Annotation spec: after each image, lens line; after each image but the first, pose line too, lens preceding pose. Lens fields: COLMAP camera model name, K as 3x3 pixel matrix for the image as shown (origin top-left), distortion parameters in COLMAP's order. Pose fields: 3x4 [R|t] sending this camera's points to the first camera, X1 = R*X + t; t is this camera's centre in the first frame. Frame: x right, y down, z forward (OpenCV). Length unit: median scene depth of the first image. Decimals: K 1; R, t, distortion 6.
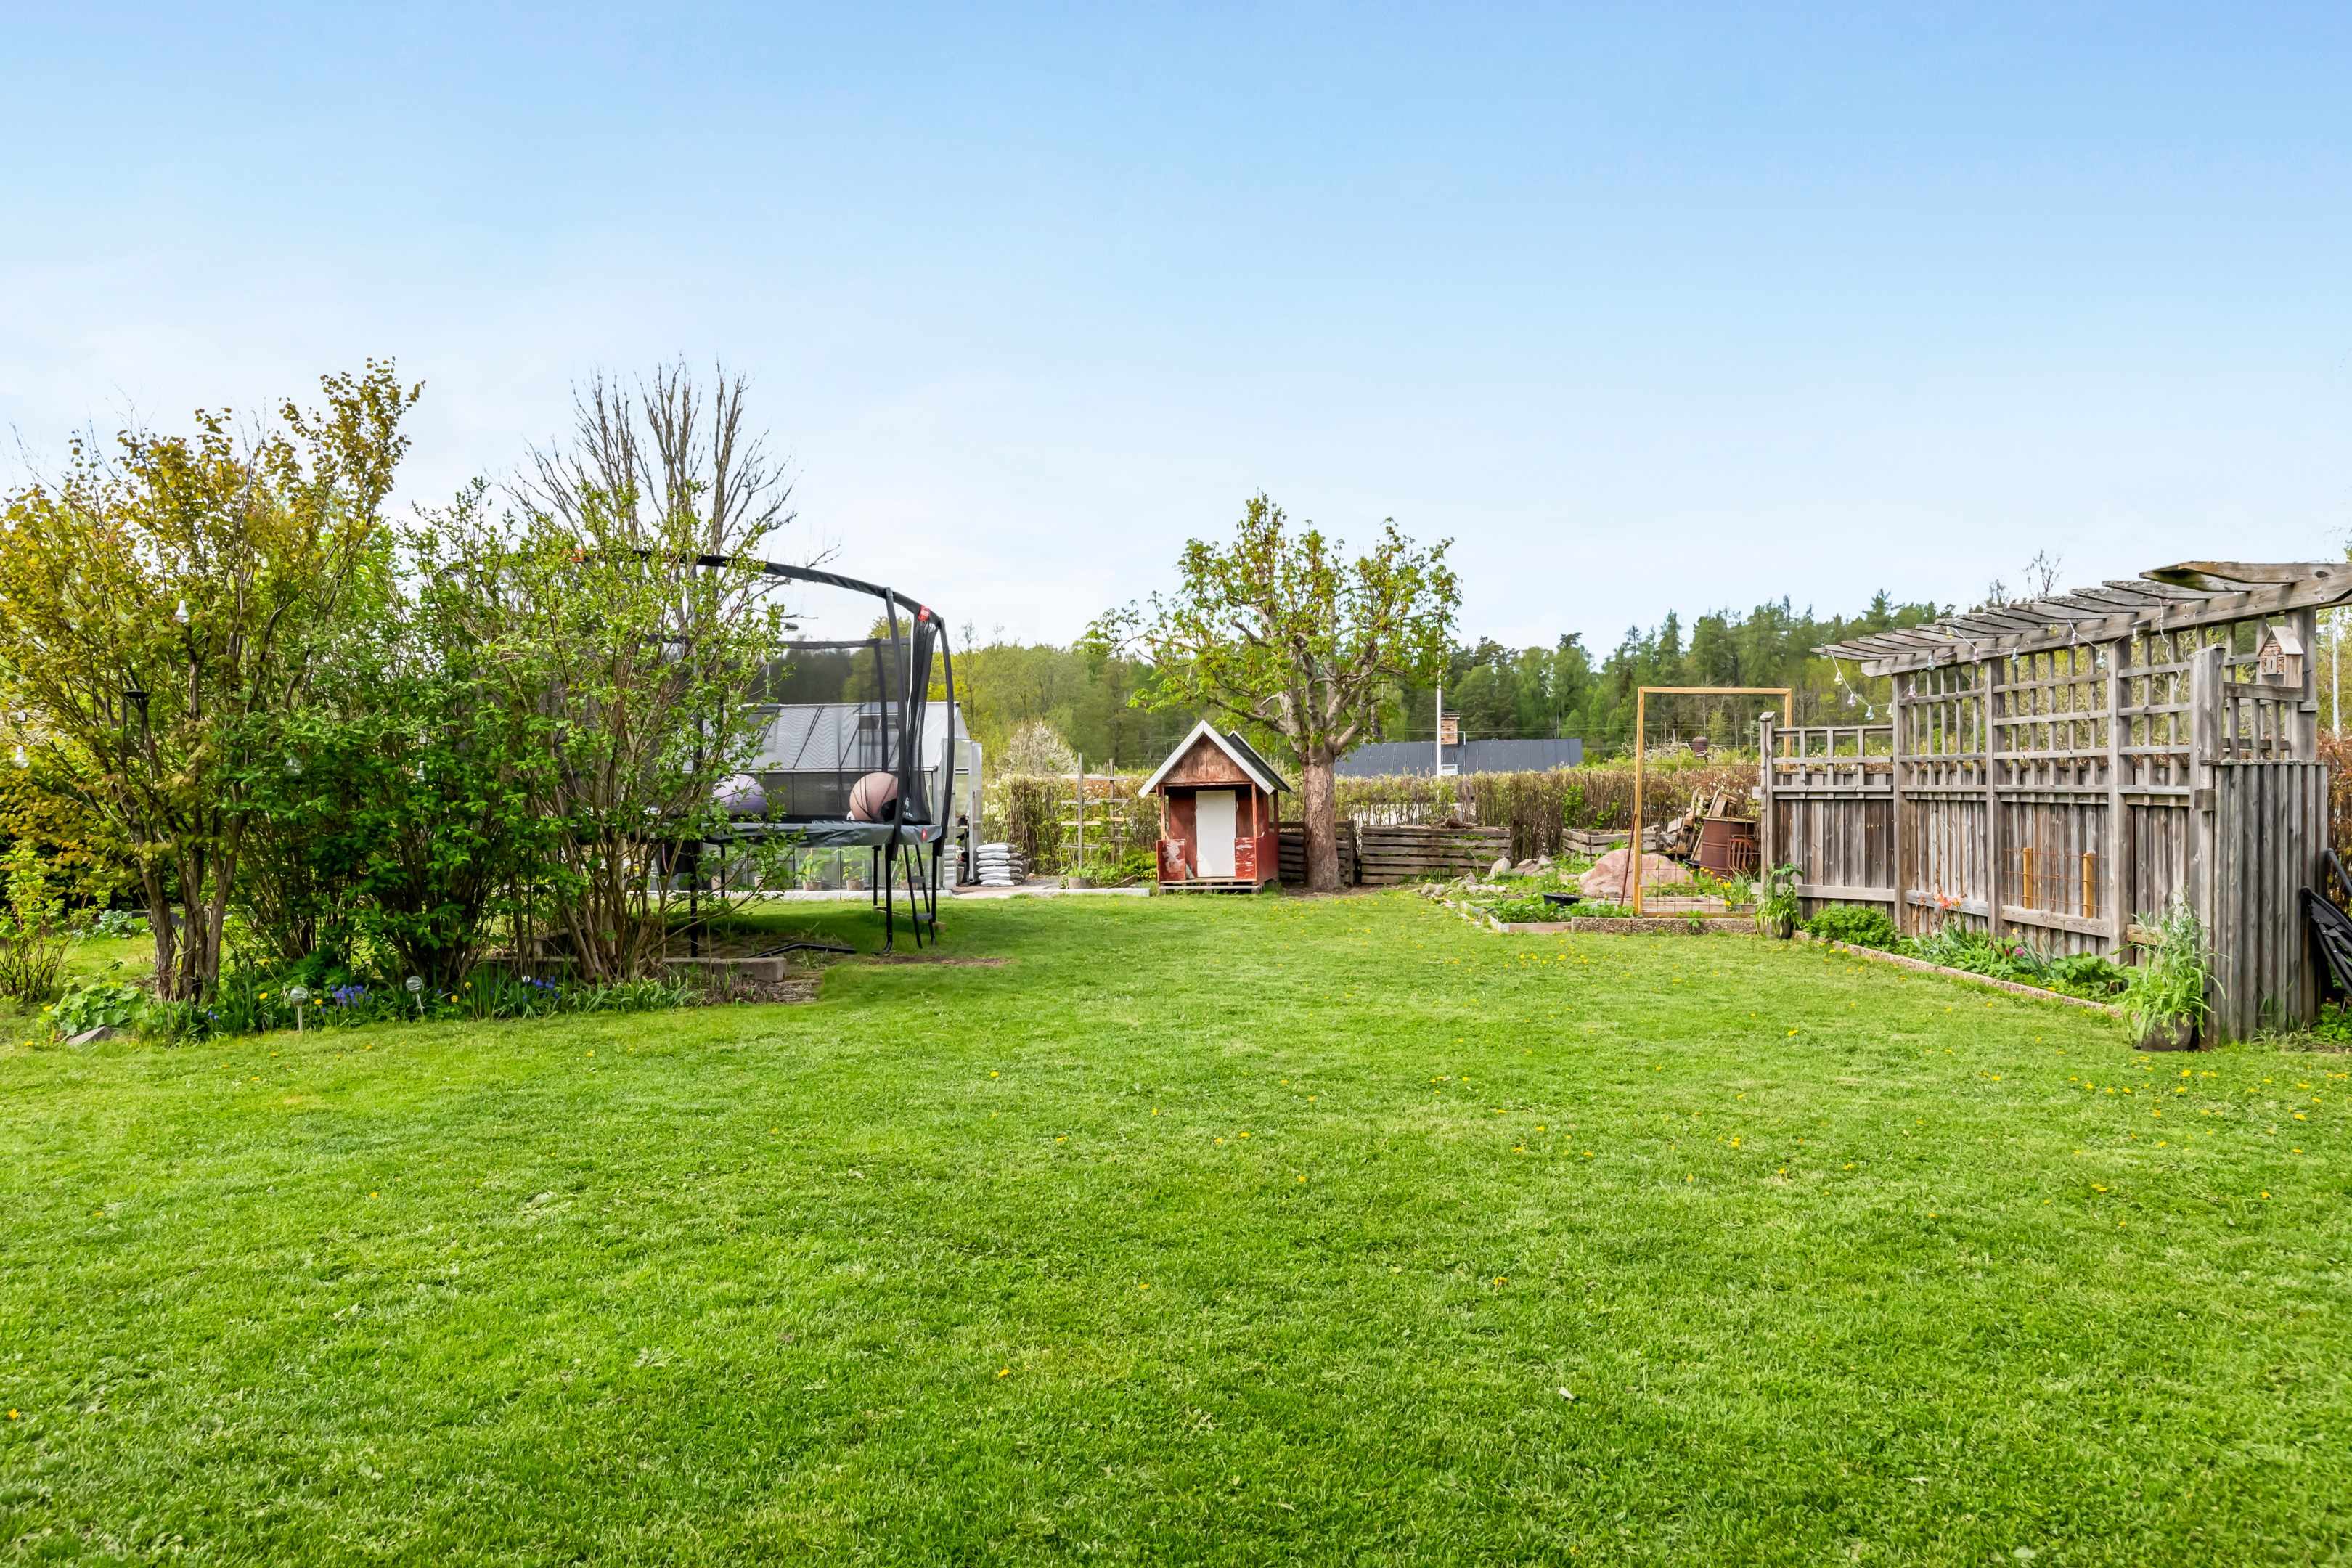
lens RADIAL K [[1501.1, 0, 1174.5], [0, 1501.1, 790.2], [0, 0, 1]] dist [-0.004709, -0.001496]
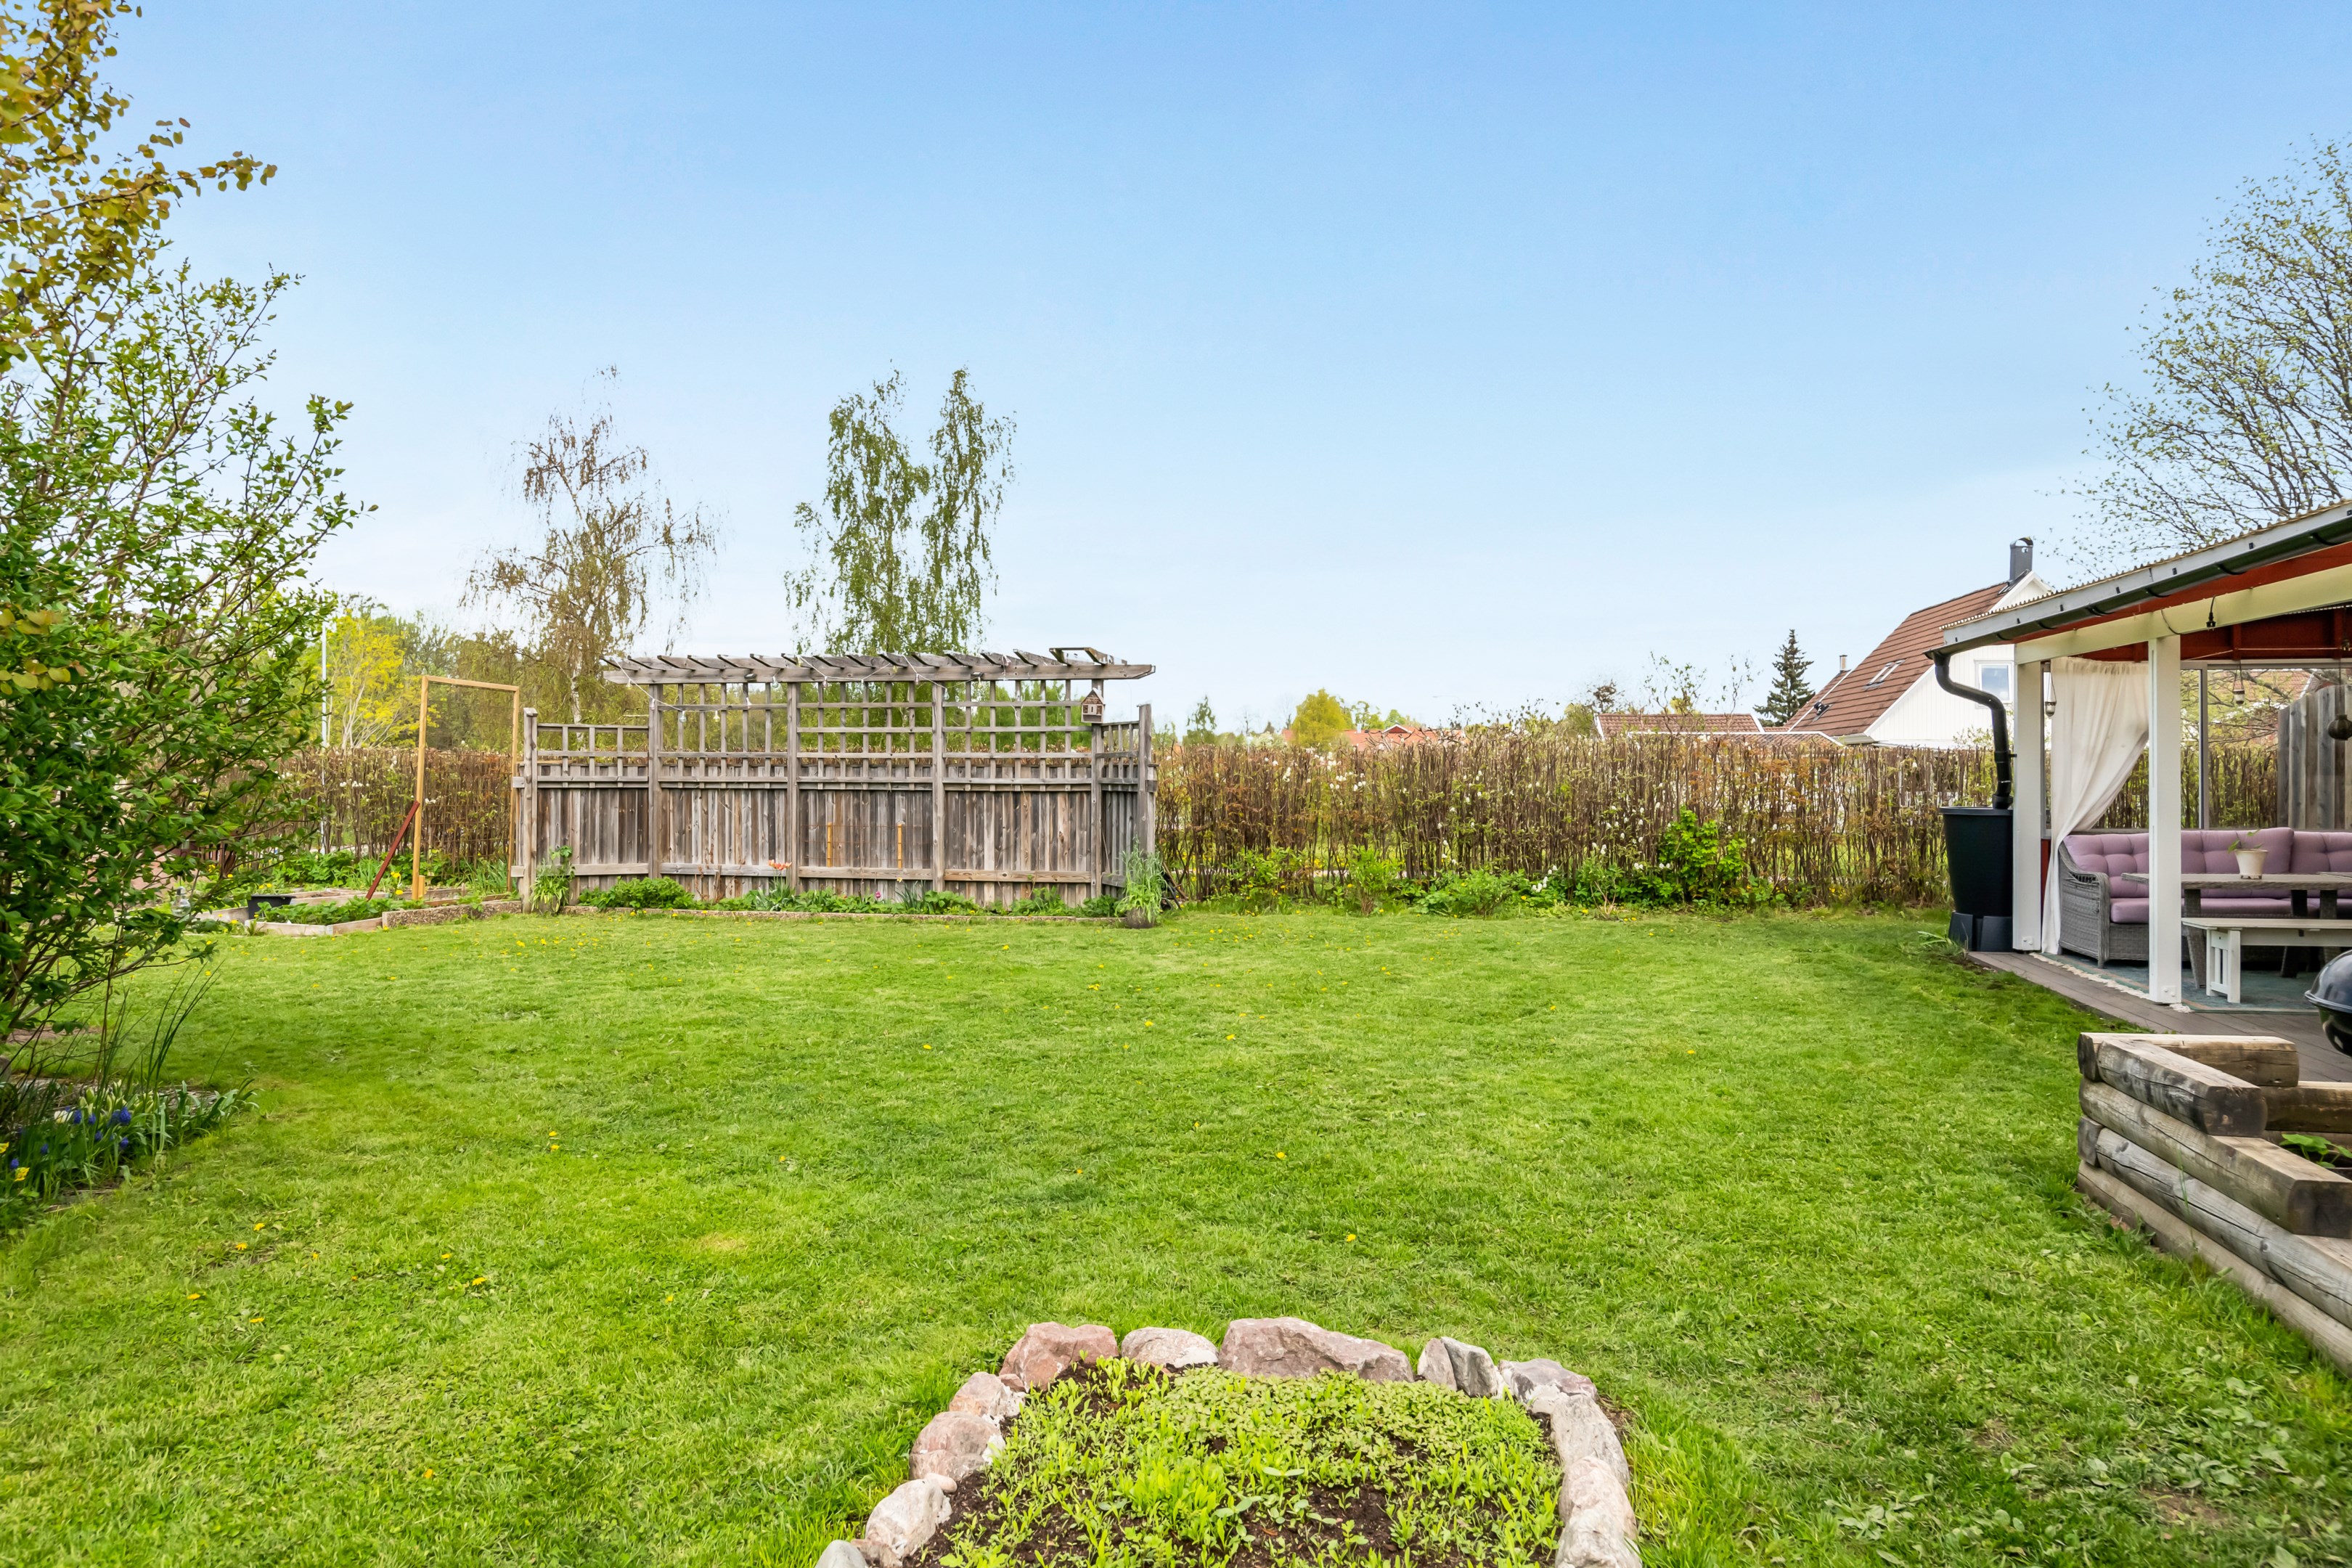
lens RADIAL K [[1501.1, 0, 1175.4], [0, 1501.1, 786.3], [0, 0, 1]] dist [-0.004709, -0.001496]
pose [[0.215248, 0.007143, 0.976533, -0.594673], [-0.004752, 0.999969, -0.006267, 0.010212], [-0.976548, -0.003291, 0.215275, 0.330574]]
